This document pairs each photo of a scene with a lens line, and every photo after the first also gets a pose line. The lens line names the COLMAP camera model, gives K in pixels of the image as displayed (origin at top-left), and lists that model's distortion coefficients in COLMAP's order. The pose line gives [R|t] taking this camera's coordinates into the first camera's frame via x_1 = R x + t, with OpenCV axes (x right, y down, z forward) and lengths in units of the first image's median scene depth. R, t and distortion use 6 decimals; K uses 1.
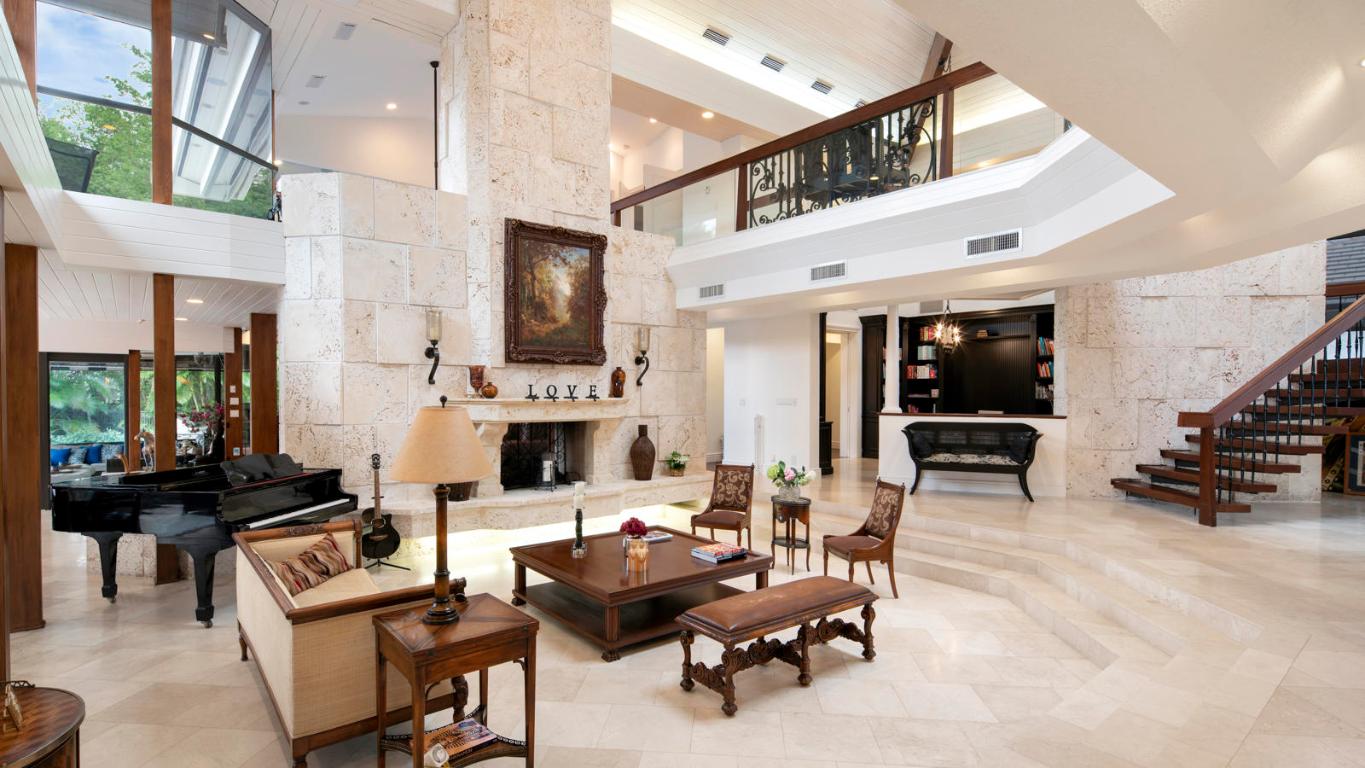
lens RADIAL K [[664.3, 0, 679.1], [0, 664.3, 396.1], [0, 0, 1]] dist [-0.001199, -0.000095]
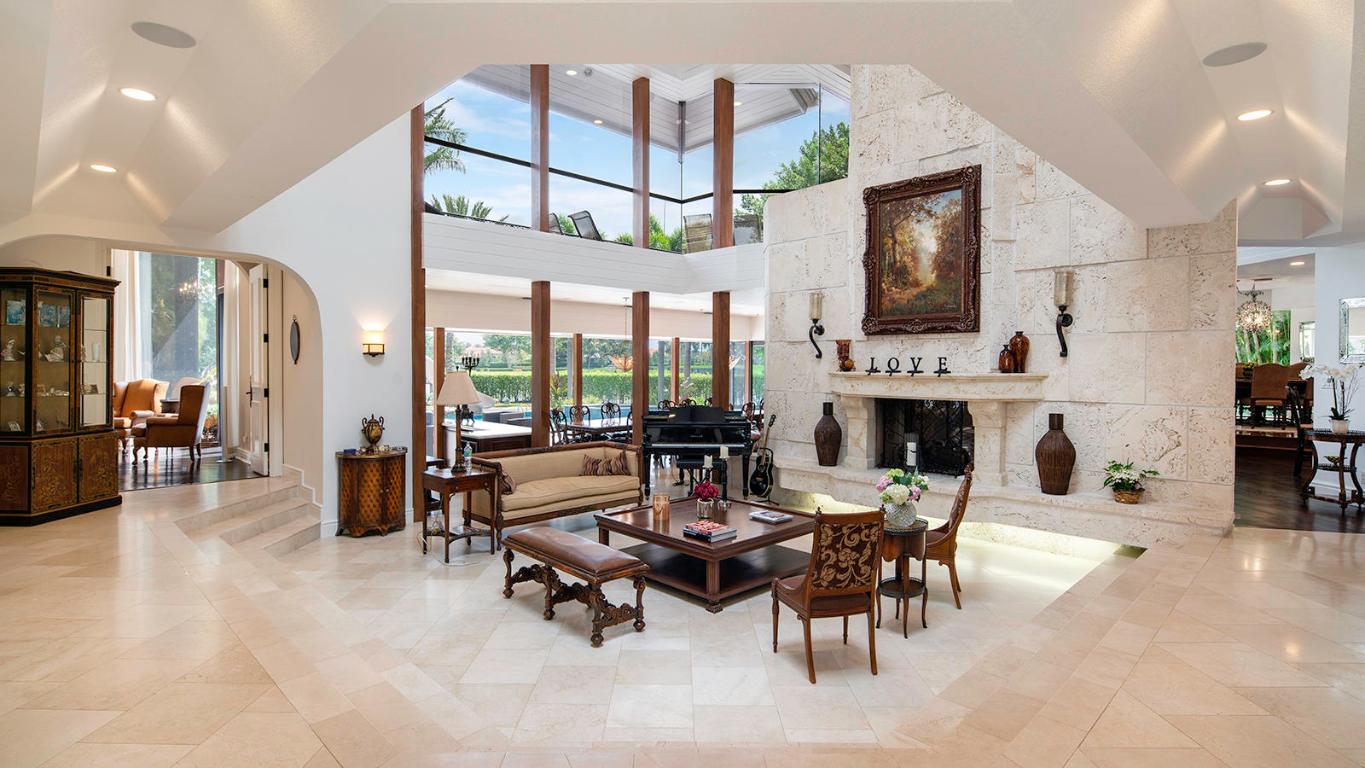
lens RADIAL K [[690.1, 0, 681.4], [0, 690.1, 364.6], [0, 0, 1]] dist [0.001297, 0.000139]
pose [[0.067919, 0.000344, -0.997691, 0.702180], [-0.008729, 0.999962, -0.000250, -0.004364], [0.997653, 0.008726, 0.067919, 0.626163]]
